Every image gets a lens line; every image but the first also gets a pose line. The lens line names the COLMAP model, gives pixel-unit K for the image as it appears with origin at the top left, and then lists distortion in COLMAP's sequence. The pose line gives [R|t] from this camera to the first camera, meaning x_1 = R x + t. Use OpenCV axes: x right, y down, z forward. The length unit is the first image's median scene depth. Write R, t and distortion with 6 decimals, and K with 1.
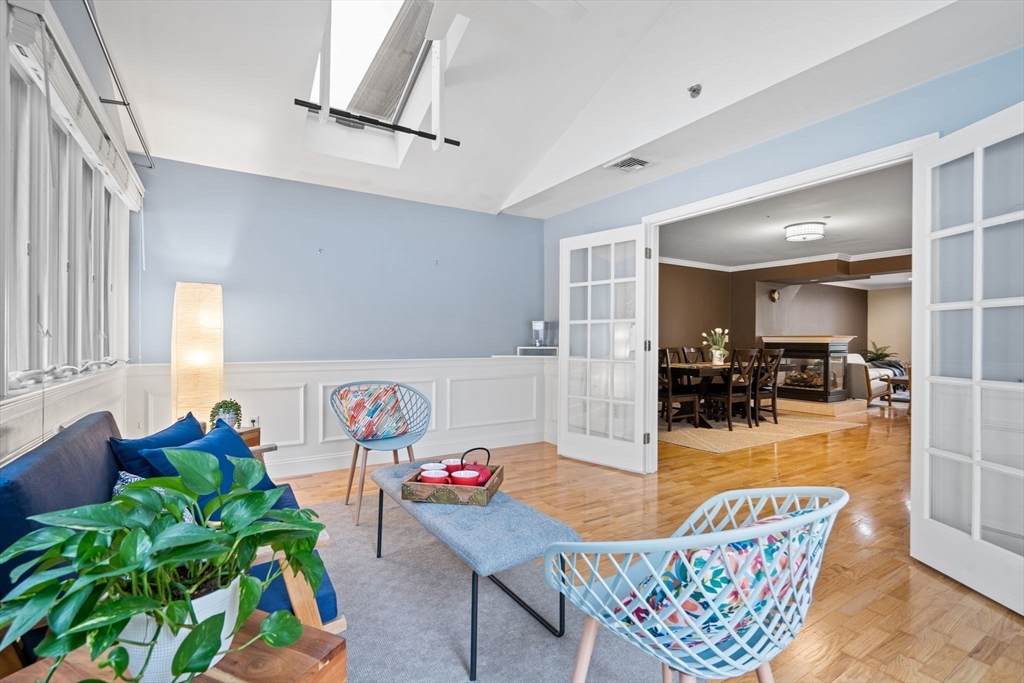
lens RADIAL K [[472.0, 0, 512.0], [0, 472.0, 341.5], [0, 0, 1]] dist [-0.000592, 0.001042]
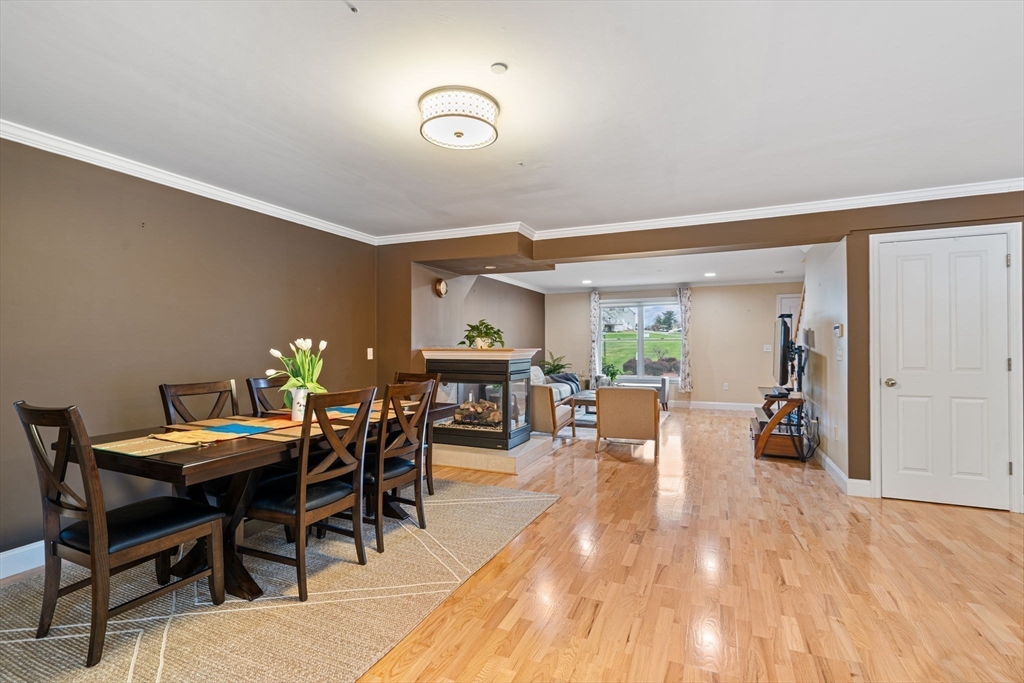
lens RADIAL K [[472.0, 0, 512.0], [0, 472.0, 341.5], [0, 0, 1]] dist [-0.000592, 0.001042]
pose [[0.827439, -0.000696, 0.561555, 0.278919], [0.006033, 0.999953, -0.007650, -0.016469], [-0.561523, 0.009718, 0.827404, 0.413306]]
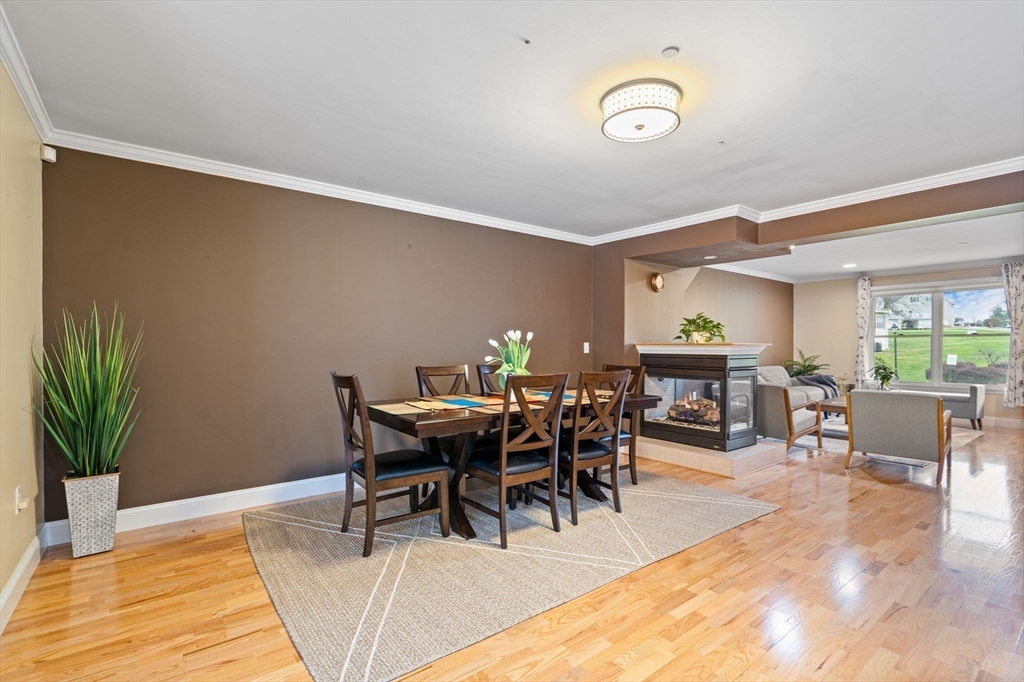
lens RADIAL K [[471.8, 0, 515.9], [0, 471.8, 345.0], [0, 0, 1]] dist [-0.002066, 0.000687]
pose [[0.994941, -0.001708, 0.100447, 0.309120], [0.001957, 0.999995, -0.002387, -0.008503], [-0.100442, 0.002571, 0.994940, 0.382867]]
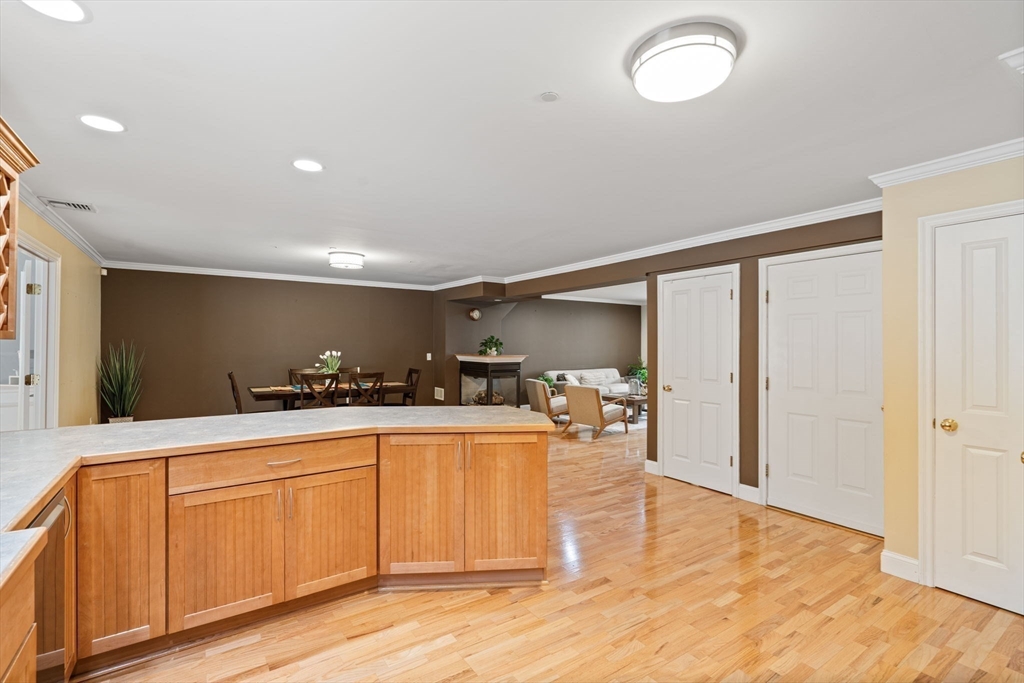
lens RADIAL K [[472.0, 0, 512.0], [0, 472.0, 341.5], [0, 0, 1]] dist [-0.000592, 0.001042]
pose [[0.999472, 0.001045, 0.032471, 0.632530], [-0.000844, 0.999980, -0.006195, -0.033811], [-0.032477, 0.006164, 0.999453, -0.015730]]
